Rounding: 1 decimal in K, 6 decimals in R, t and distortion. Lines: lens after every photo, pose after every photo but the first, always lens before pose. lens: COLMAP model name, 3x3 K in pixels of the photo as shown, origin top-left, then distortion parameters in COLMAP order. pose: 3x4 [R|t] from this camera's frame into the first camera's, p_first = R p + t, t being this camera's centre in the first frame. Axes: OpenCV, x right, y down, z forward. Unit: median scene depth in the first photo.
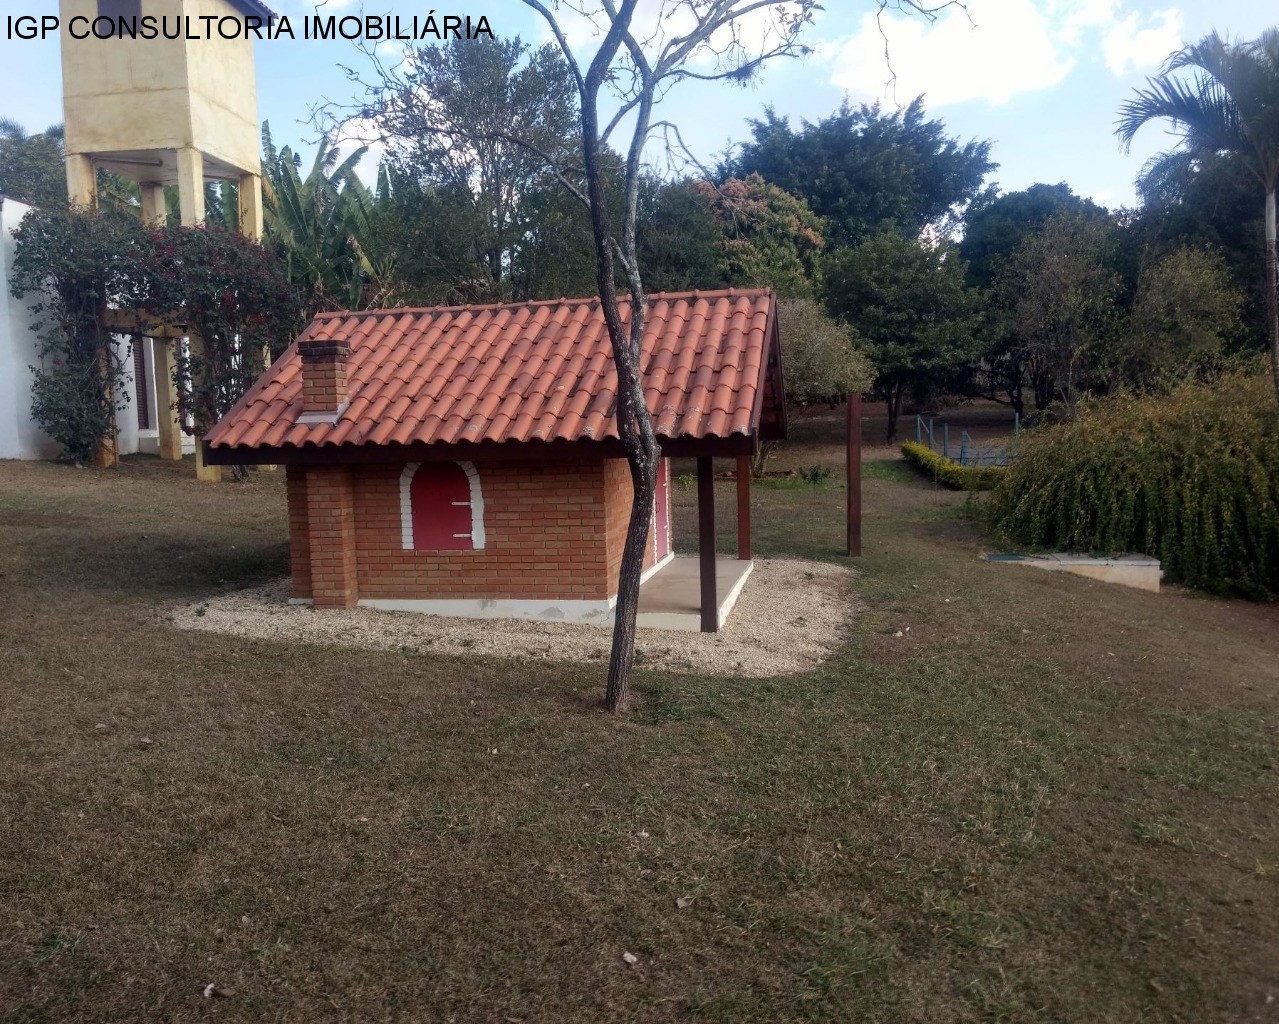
lens RADIAL K [[978.7, 0, 662.3], [0, 978.7, 488.1], [0, 0, 1]] dist [0.064180, -0.098850]
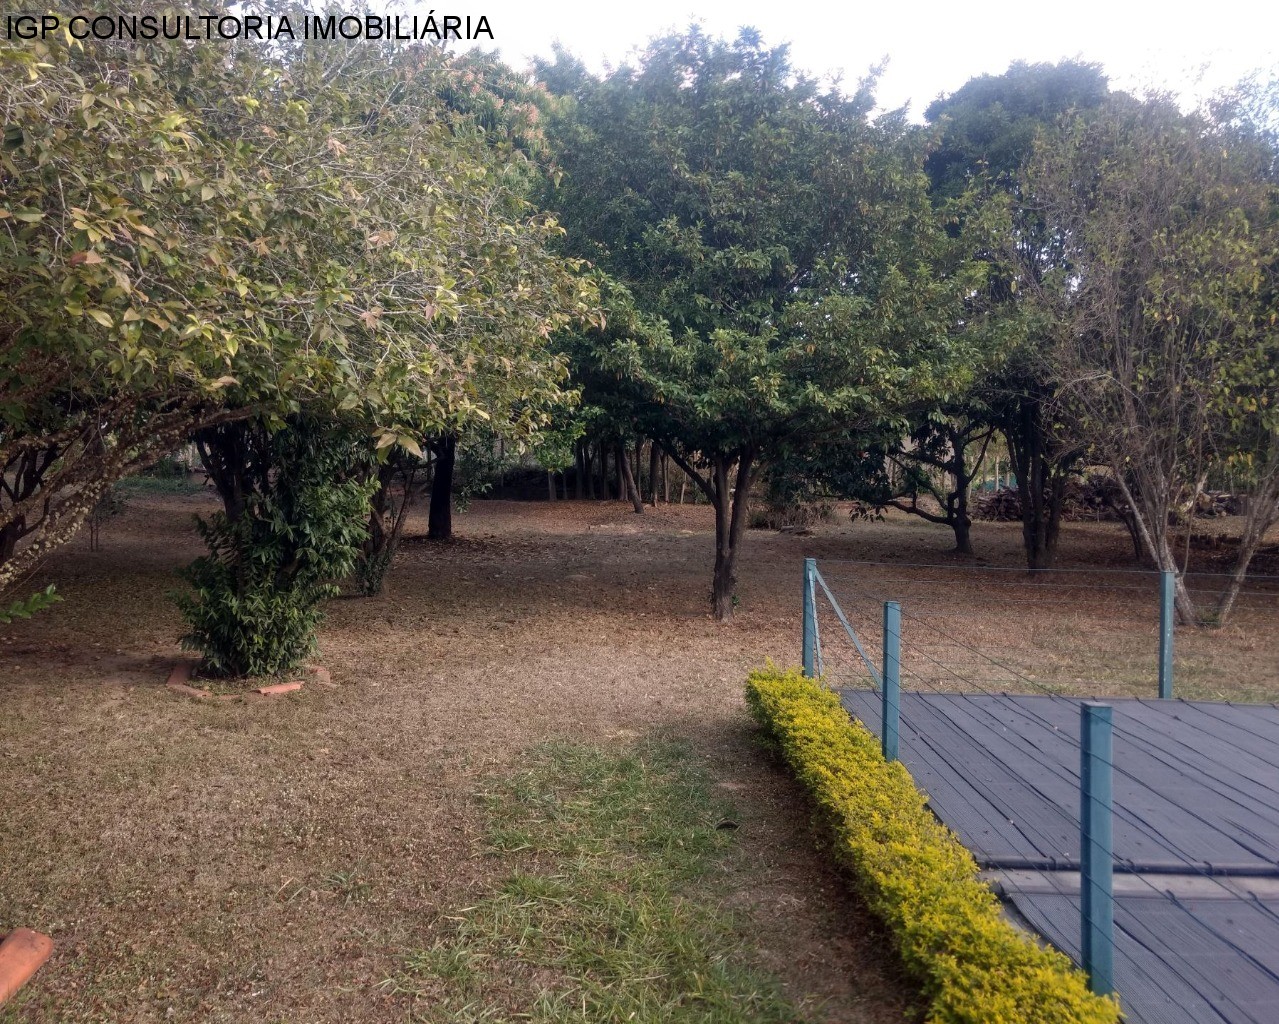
lens RADIAL K [[978.7, 0, 662.3], [0, 978.7, 488.1], [0, 0, 1]] dist [0.064180, -0.098850]
pose [[0.987530, 0.047506, 0.150090, 0.142170], [-0.032580, 0.994415, -0.100390, -0.052628], [-0.154021, 0.094248, 0.983562, 0.586402]]
